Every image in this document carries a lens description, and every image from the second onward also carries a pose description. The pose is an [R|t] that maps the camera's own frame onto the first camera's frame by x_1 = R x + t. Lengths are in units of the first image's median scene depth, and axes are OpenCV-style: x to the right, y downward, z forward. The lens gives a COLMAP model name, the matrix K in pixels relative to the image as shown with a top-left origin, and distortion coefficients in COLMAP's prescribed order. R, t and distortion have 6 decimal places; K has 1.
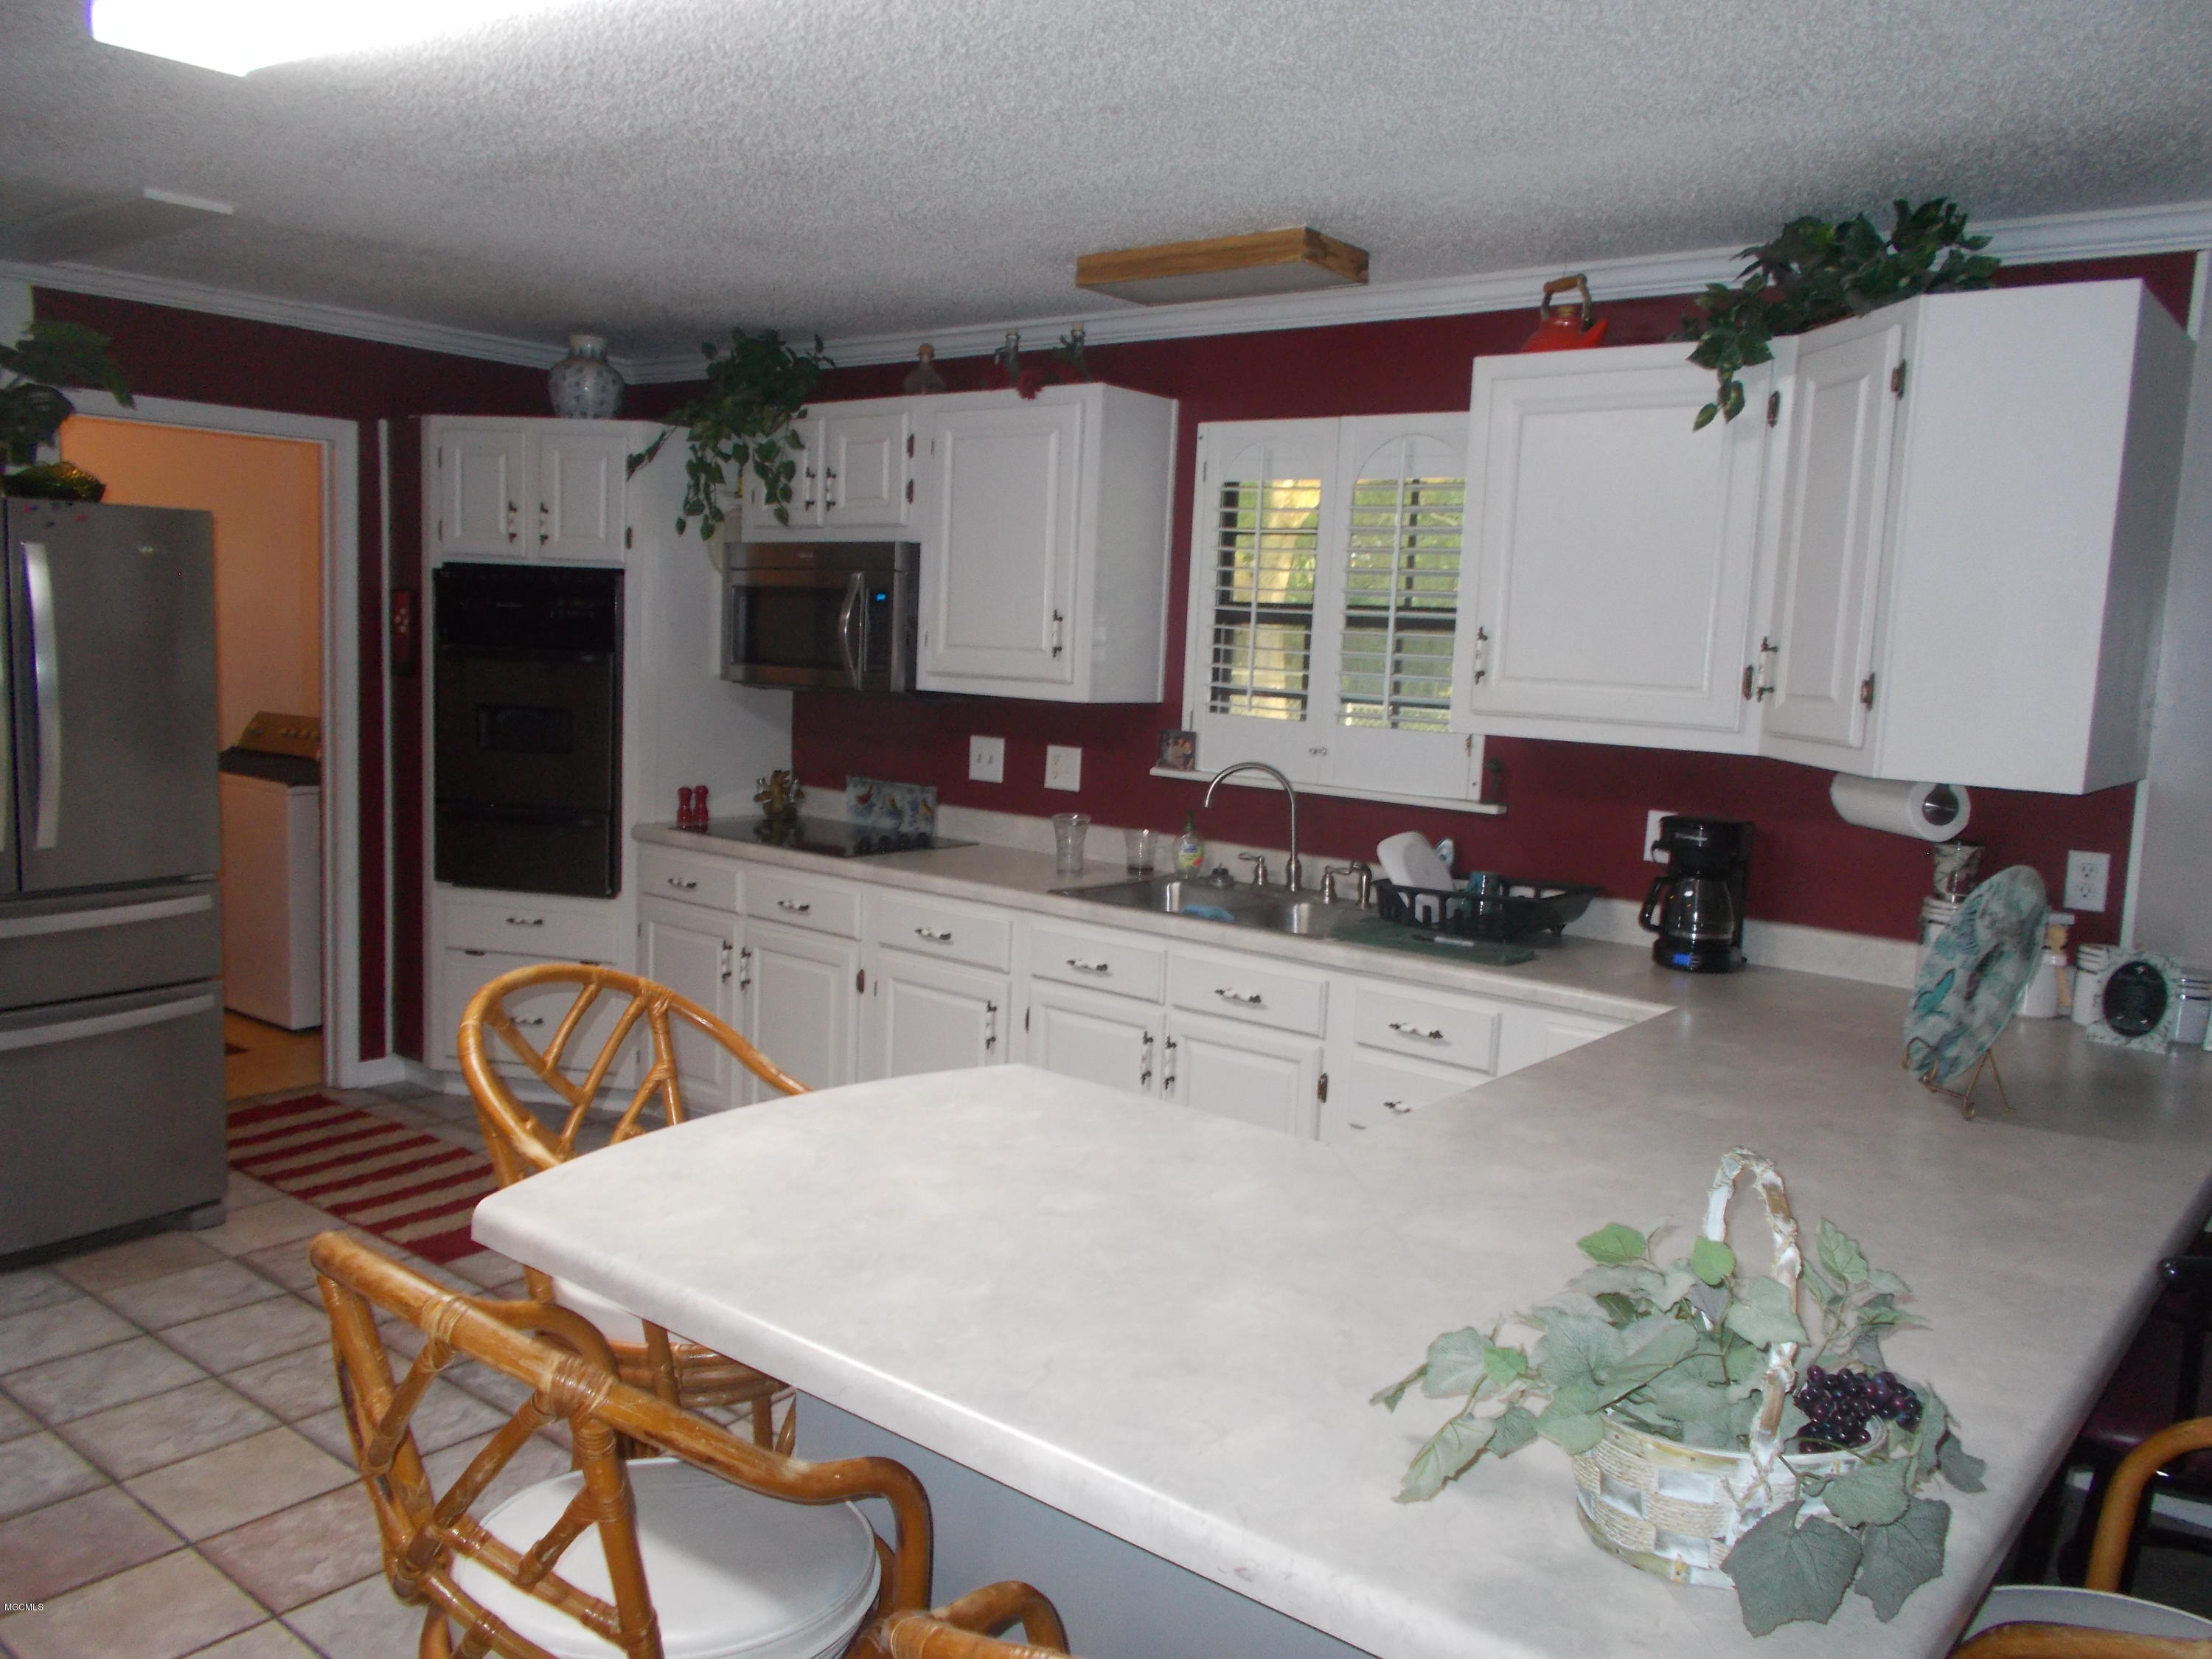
lens RADIAL K [[1691.0, 0, 1106.3], [0, 1691.0, 808.0], [0, 0, 1]] dist [-0.005599, 0.003789]
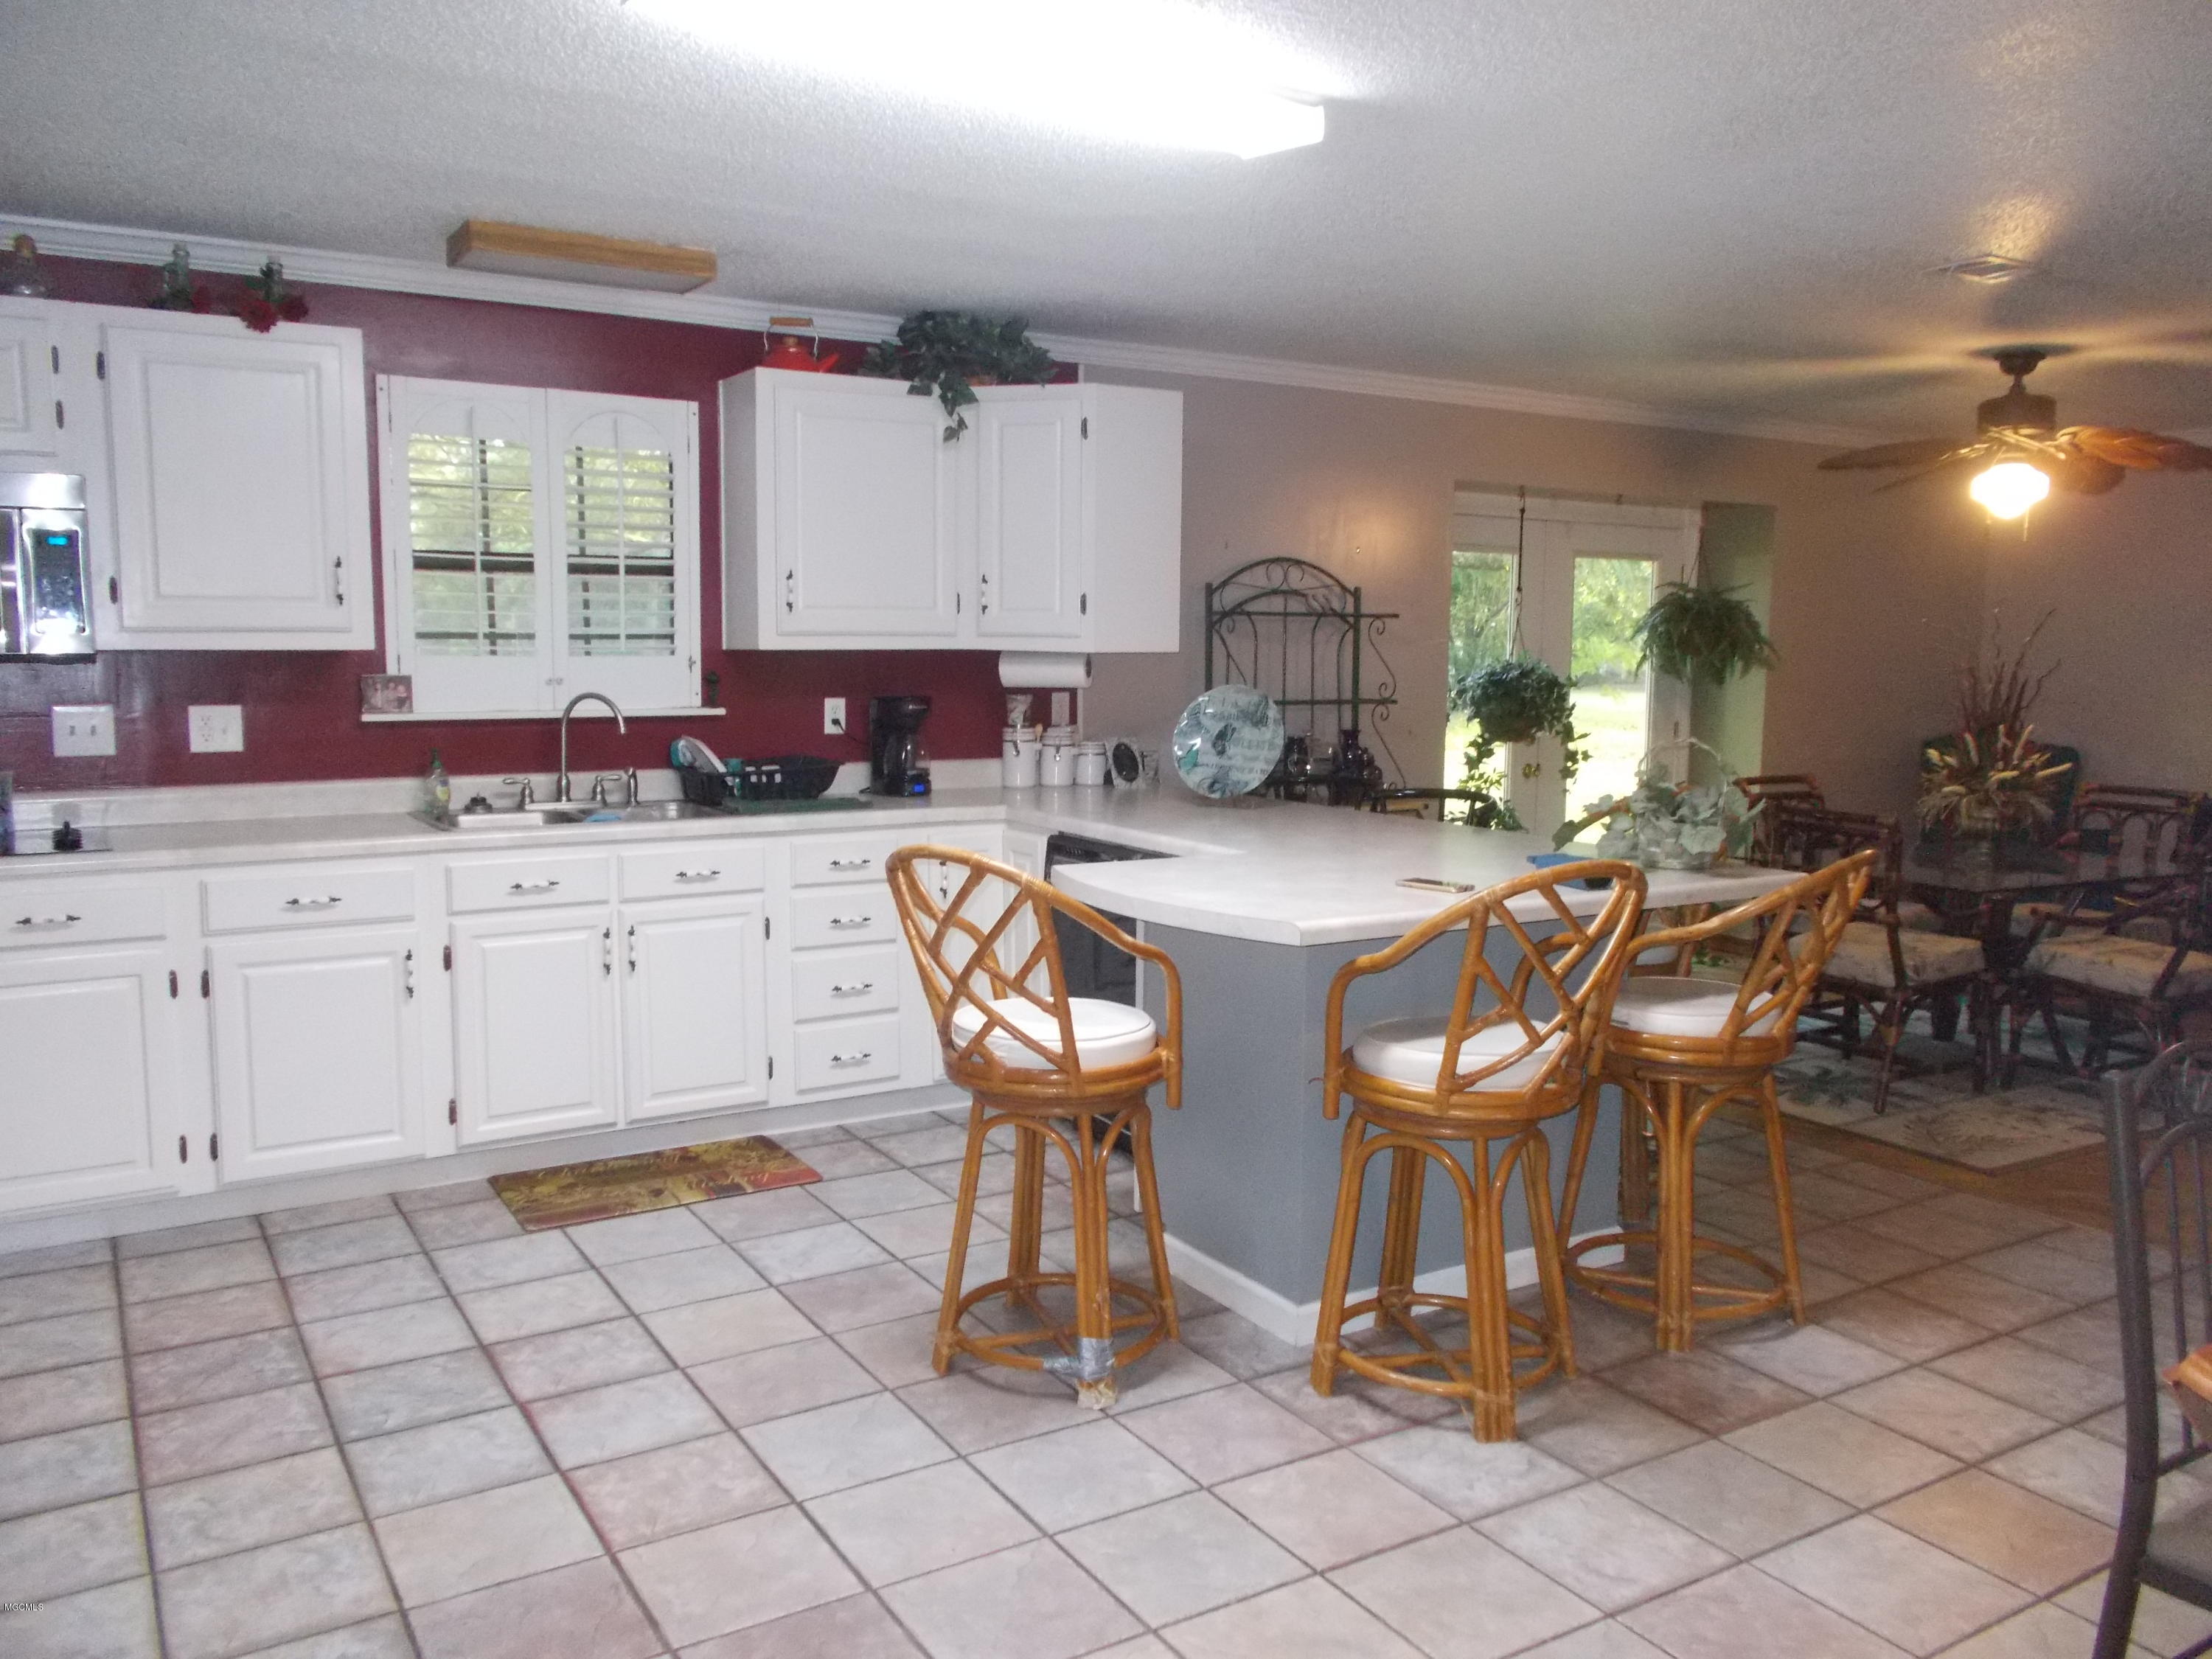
lens RADIAL K [[1691.0, 0, 1111.3], [0, 1691.0, 833.7], [0, 0, 1]] dist [-0.005599, 0.003789]
pose [[0.331978, -0.149327, 0.931392, -0.757565], [0.108324, 0.986893, 0.119615, -0.025114], [-0.937046, 0.061183, 0.343803, 0.232744]]
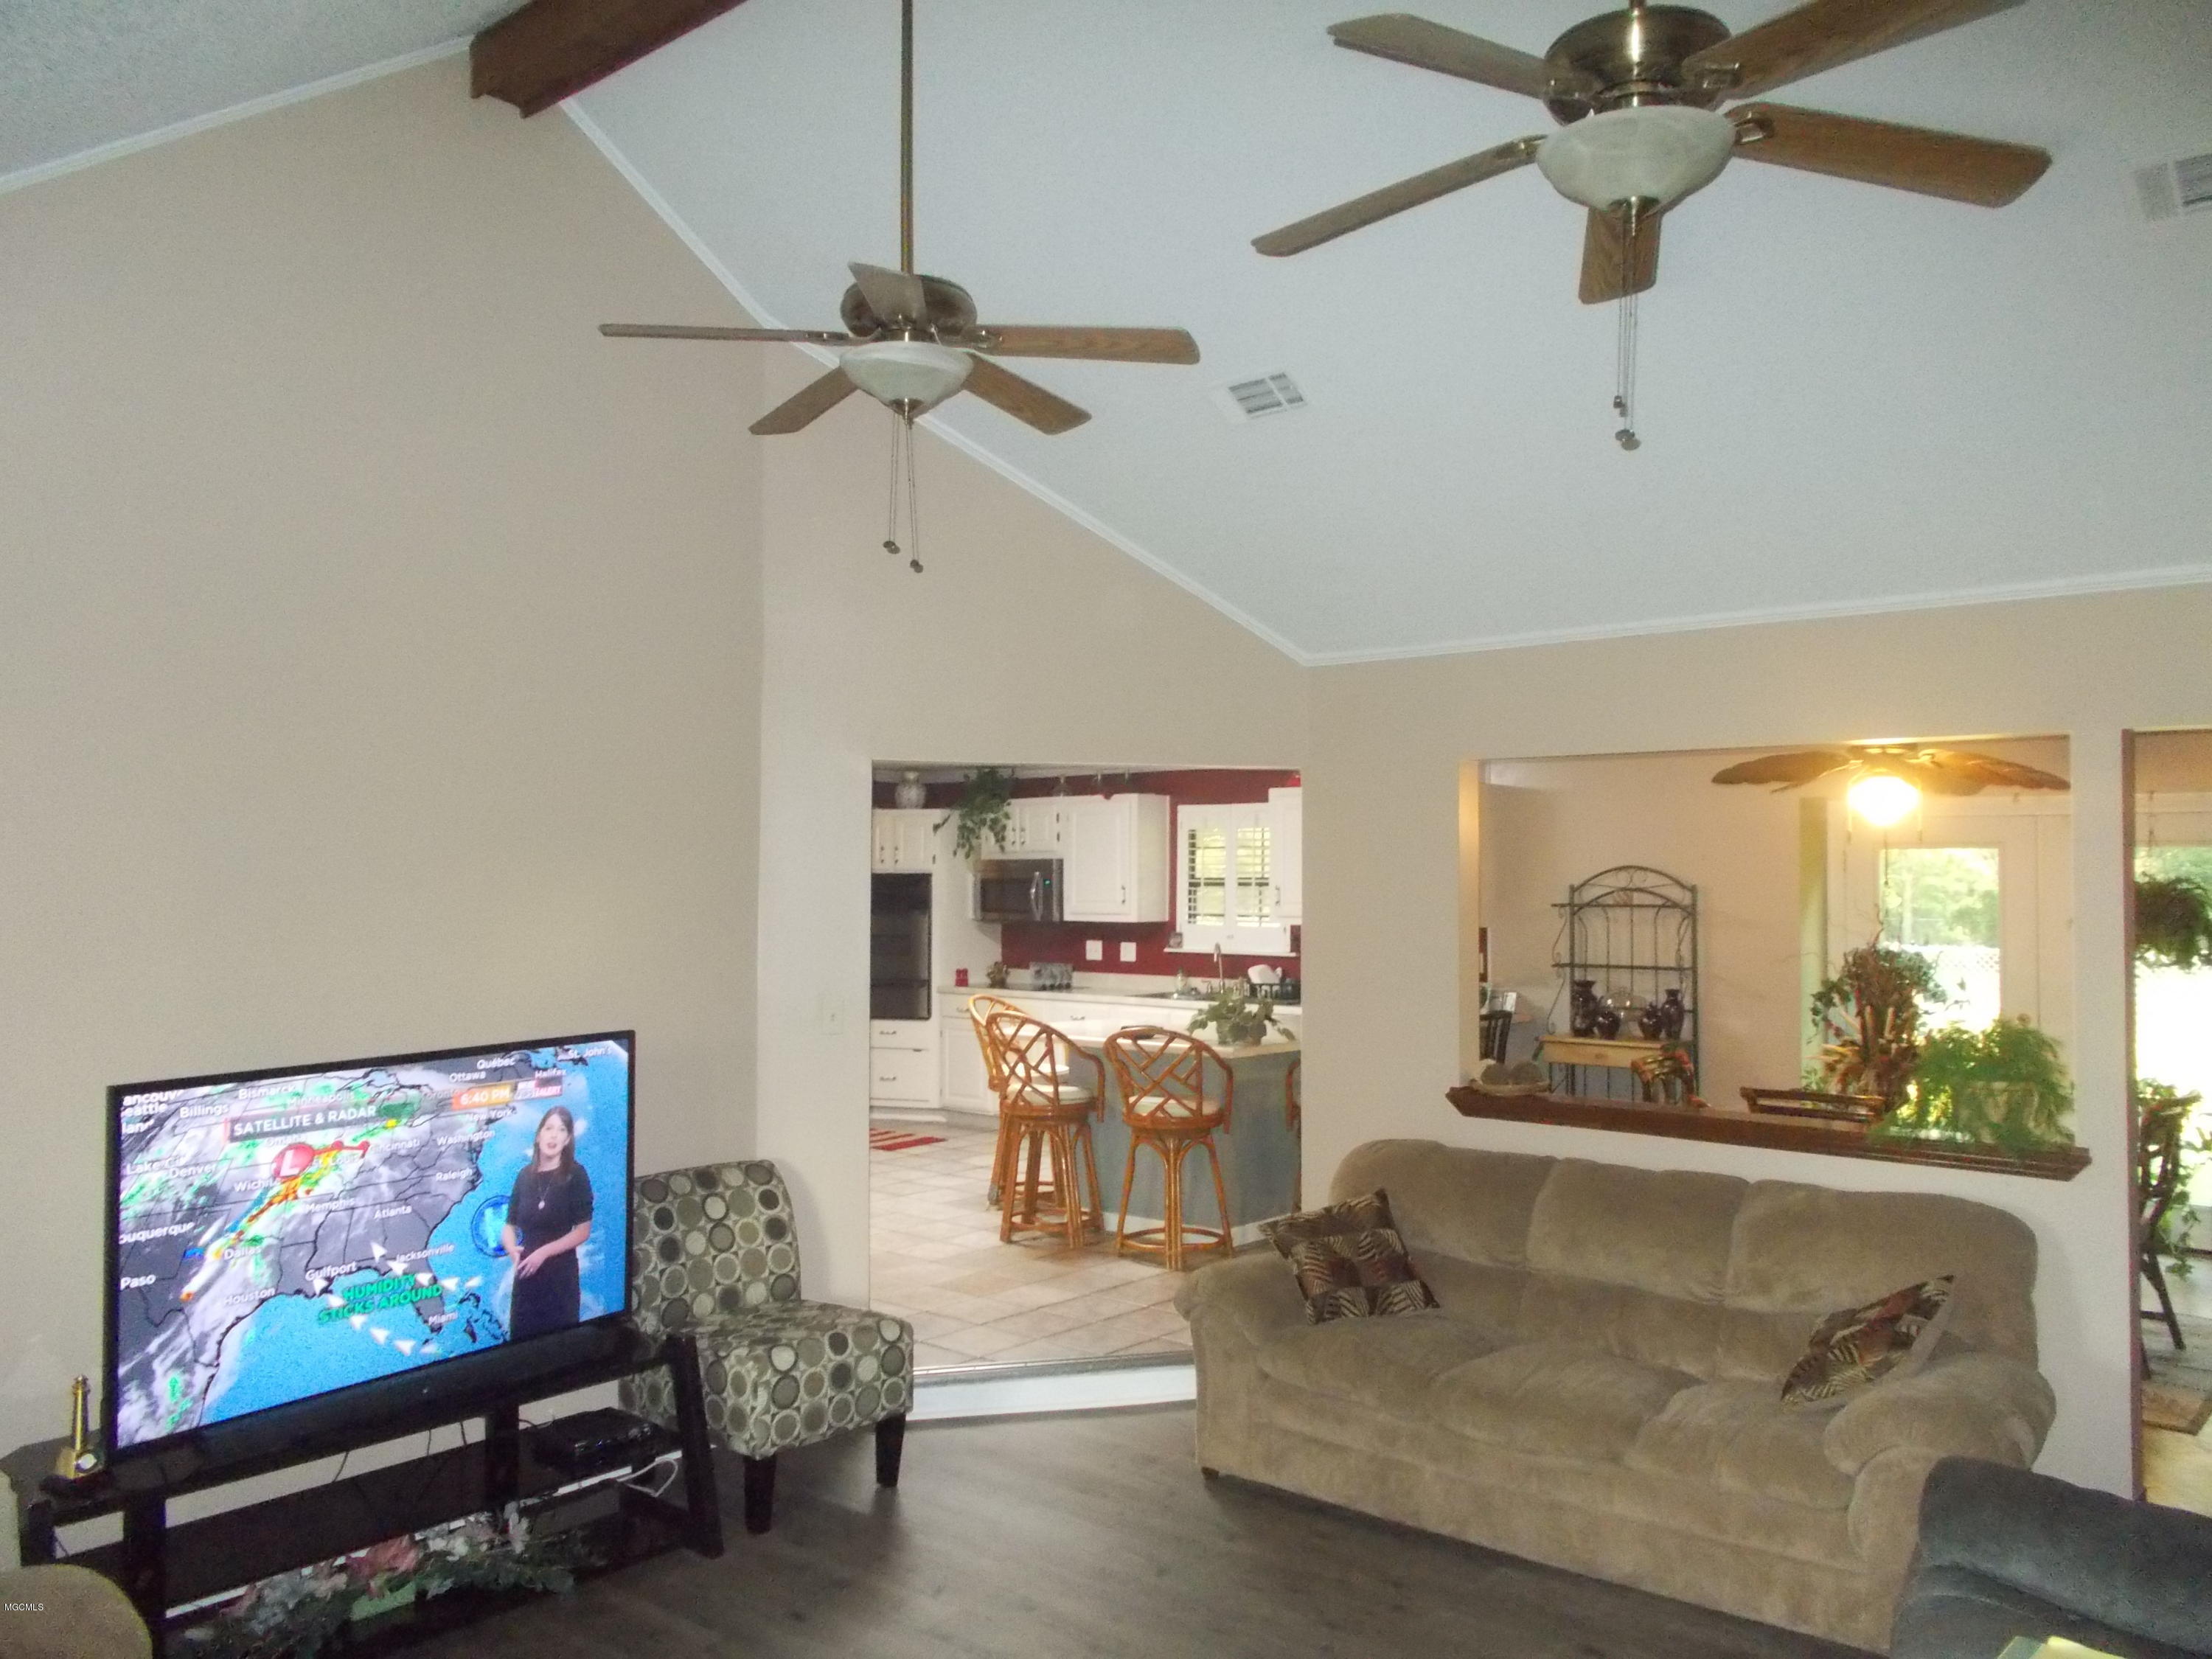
lens RADIAL K [[1691.0, 0, 1103.2], [0, 1691.0, 833.4], [0, 0, 1]] dist [-0.005599, 0.003789]
pose [[0.998528, -0.042741, -0.033391, 0.025704], [0.037847, 0.990057, -0.135483, 0.130822], [0.038850, 0.134019, 0.990217, -1.339691]]
